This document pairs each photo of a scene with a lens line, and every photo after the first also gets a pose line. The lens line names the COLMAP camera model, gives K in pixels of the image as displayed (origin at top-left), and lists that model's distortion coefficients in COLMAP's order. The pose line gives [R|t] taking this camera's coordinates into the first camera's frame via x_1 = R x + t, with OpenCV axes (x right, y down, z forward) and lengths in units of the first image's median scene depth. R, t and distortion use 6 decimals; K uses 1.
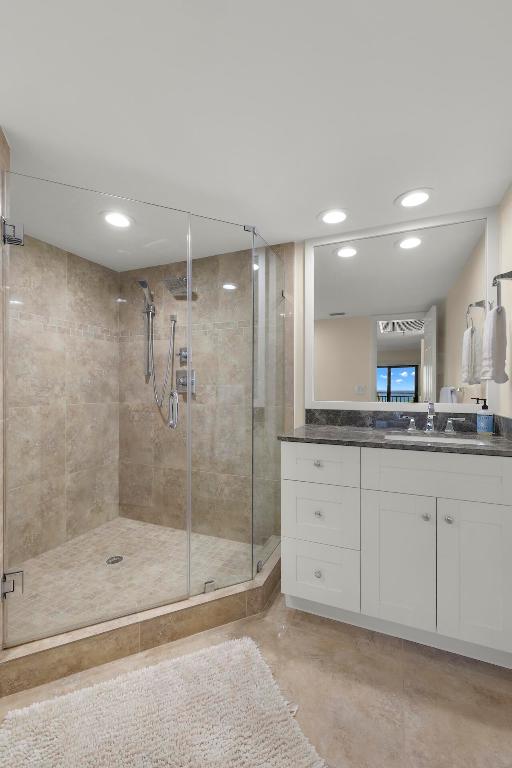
lens RADIAL K [[332.5, 0, 253.2], [0, 332.5, 385.3], [0, 0, 1]] dist [0.008418, -0.000313]
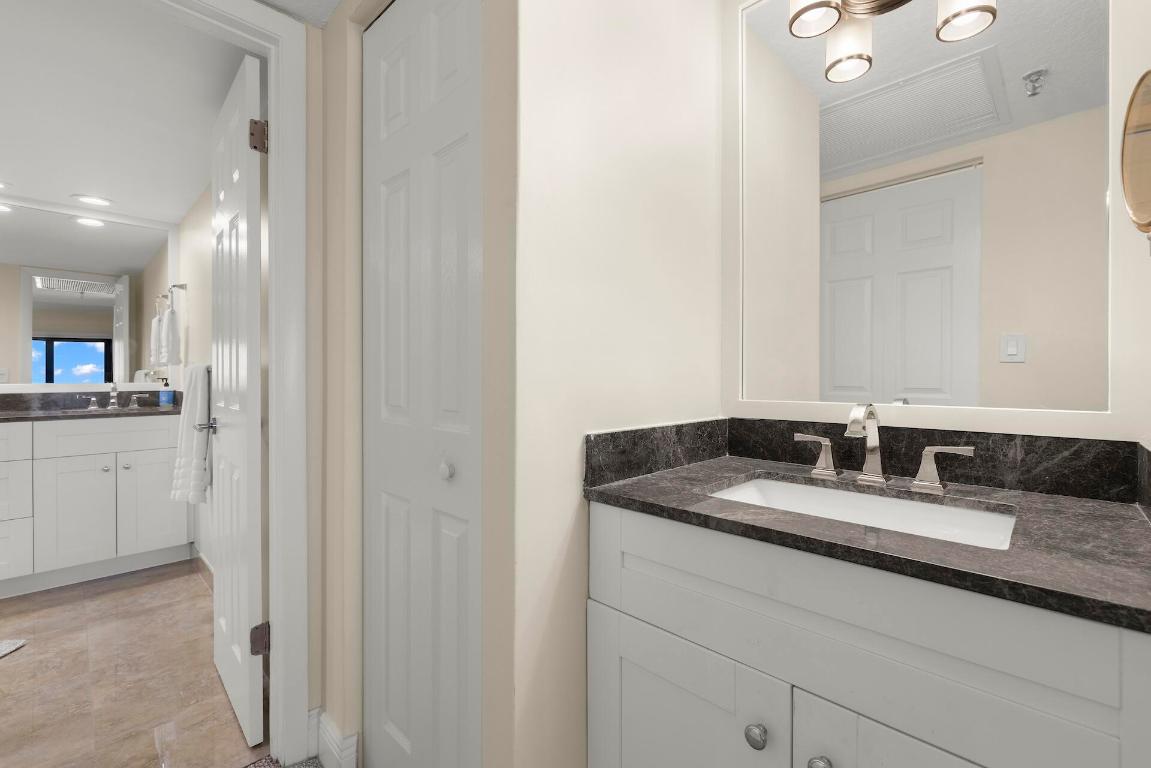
lens RADIAL K [[498.3, 0, 568.9], [0, 498.3, 377.7], [0, 0, 1]] dist [0.008418, -0.000313]
pose [[0.365753, -0.006700, 0.930688, -0.477452], [-0.002482, 0.999964, 0.008174, 0.019231], [-0.930709, -0.005300, 0.365723, -1.039977]]
